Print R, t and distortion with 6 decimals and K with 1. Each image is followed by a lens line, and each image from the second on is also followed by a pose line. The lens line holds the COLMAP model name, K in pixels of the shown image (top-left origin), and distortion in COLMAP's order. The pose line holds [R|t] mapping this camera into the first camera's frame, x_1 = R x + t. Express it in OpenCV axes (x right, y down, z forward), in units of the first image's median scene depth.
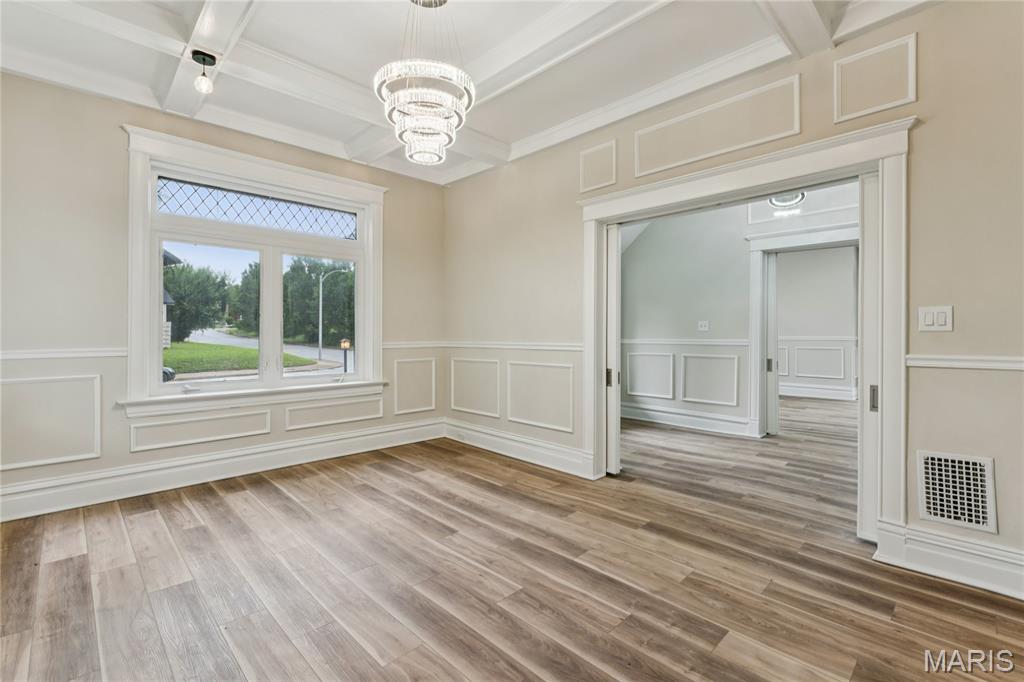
lens RADIAL K [[451.2, 0, 529.1], [0, 451.2, 336.4], [0, 0, 1]] dist [-0.000194, 0.000076]
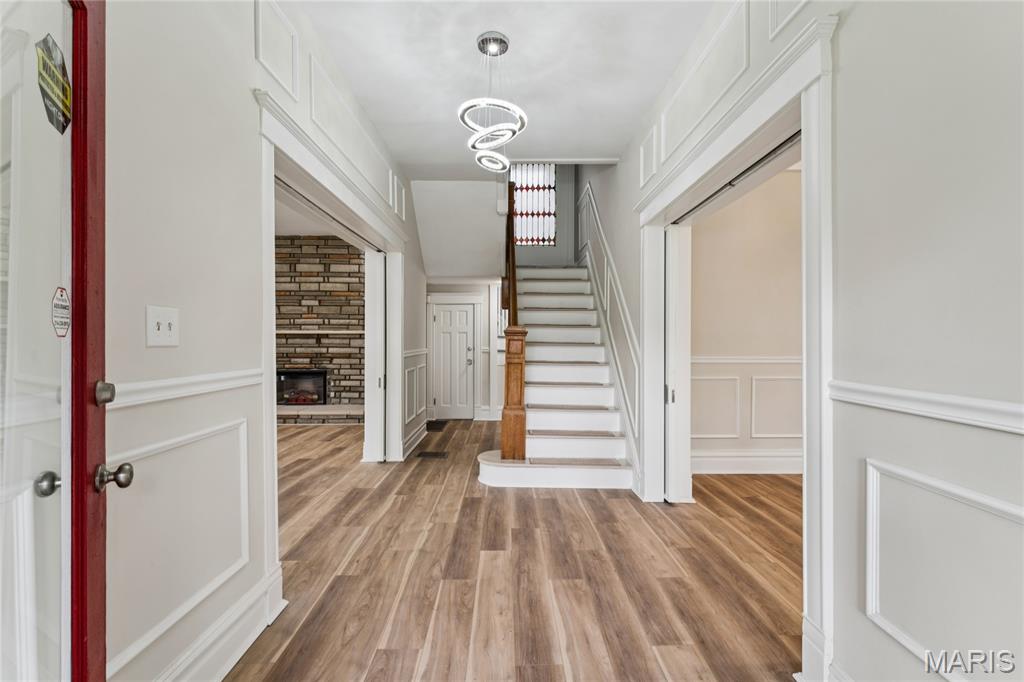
lens RADIAL K [[451.2, 0, 508.7], [0, 451.2, 342.2], [0, 0, 1]] dist [-0.000194, 0.000076]
pose [[-0.708198, 0.001870, 0.706011, 0.129658], [0.004775, 0.999986, 0.002142, -0.025878], [-0.705997, 0.004889, -0.708198, 1.967399]]
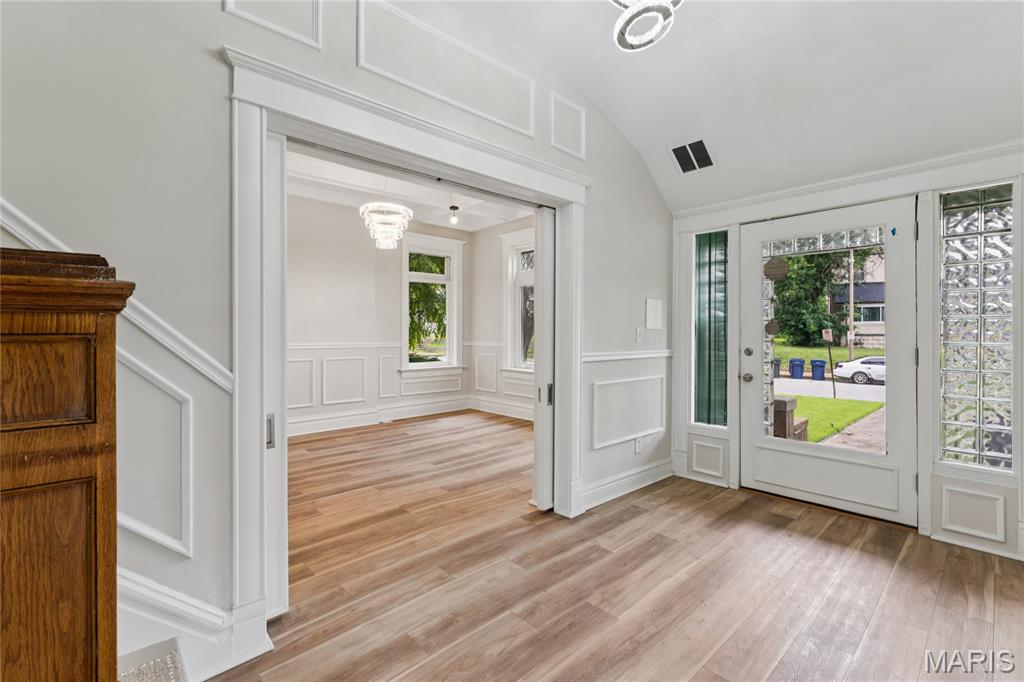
lens RADIAL K [[451.2, 0, 512.7], [0, 451.2, 335.0], [0, 0, 1]] dist [-0.000194, 0.000076]
pose [[-0.040853, 0.010365, -0.999111, 1.295211], [-0.005497, 0.999929, 0.010598, -0.035205], [0.999150, 0.005925, -0.040793, 1.235270]]
